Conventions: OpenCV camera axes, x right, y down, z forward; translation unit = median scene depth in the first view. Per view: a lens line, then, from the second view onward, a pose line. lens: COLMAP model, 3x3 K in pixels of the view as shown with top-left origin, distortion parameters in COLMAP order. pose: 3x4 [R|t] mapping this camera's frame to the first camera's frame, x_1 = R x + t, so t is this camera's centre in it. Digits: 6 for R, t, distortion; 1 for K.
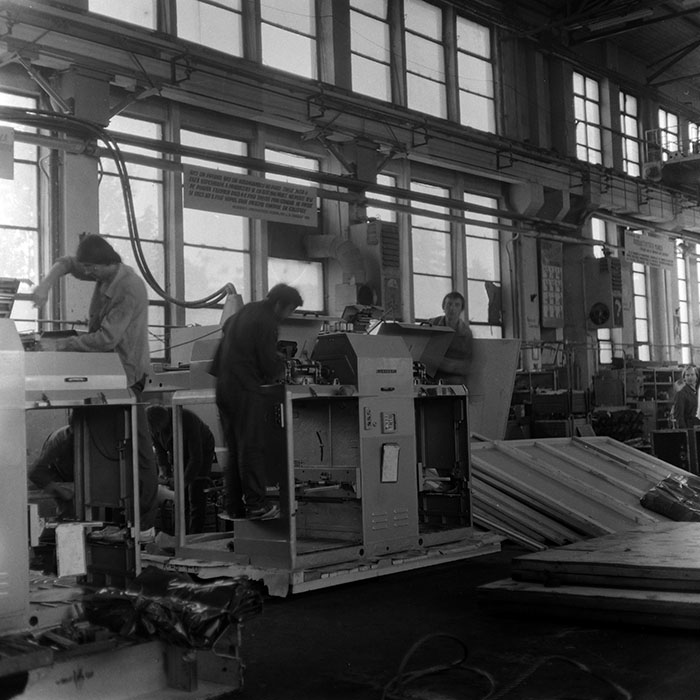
lens RADIAL K [[1097.3, 0, 354.3], [0, 1097.3, 345.9], [0, 0, 1]] dist [-0.022212, 0.000000]
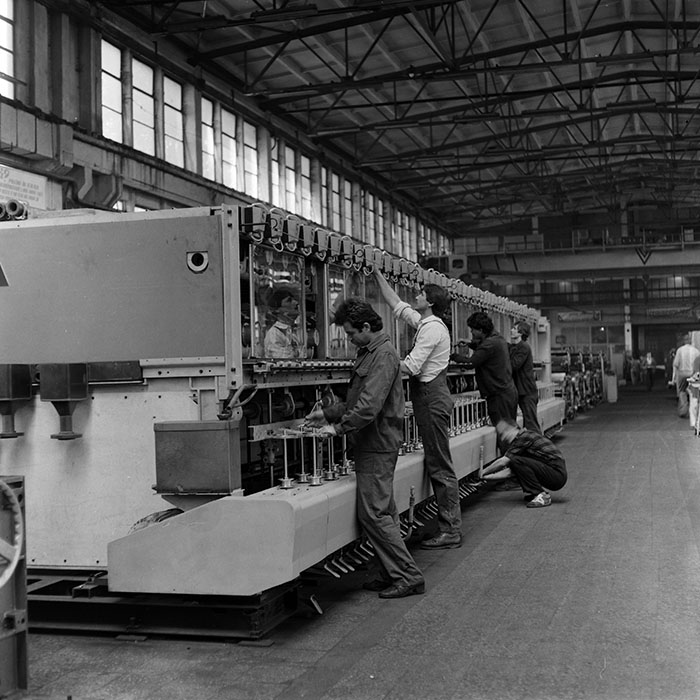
lens RADIAL K [[1097.3, 0, 354.7], [0, 1097.3, 350.2], [0, 0, 1]] dist [-0.022212, 0.000000]
pose [[0.907031, 0.025760, 0.420275, -0.242647], [-0.035804, 0.999230, 0.016026, -0.009245], [-0.419539, -0.029584, 0.907255, -0.277868]]
